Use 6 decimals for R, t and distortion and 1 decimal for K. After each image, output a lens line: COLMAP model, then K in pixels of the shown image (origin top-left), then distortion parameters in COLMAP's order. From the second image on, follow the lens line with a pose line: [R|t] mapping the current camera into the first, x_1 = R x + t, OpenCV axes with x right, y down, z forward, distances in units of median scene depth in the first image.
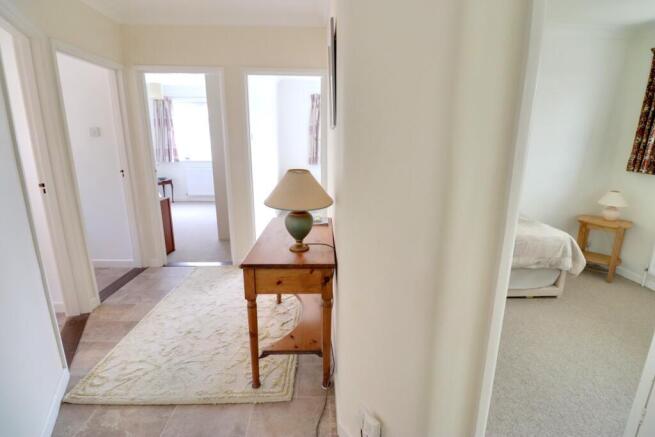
lens RADIAL K [[304.5, 0, 328.6], [0, 304.5, 206.3], [0, 0, 1]] dist [-0.028674, -0.000084]
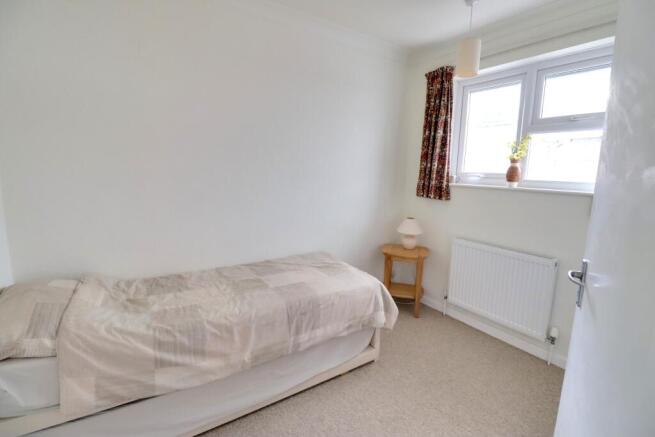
lens RADIAL K [[315.9, 0, 327.5], [0, 315.9, 218.5], [0, 0, 1]] dist [-0.000076, -0.000022]
pose [[0.850592, -0.070635, 0.521060, 0.225727], [0.100582, 0.994495, -0.029379, -0.050214], [-0.516116, 0.077398, 0.853015, 0.290673]]
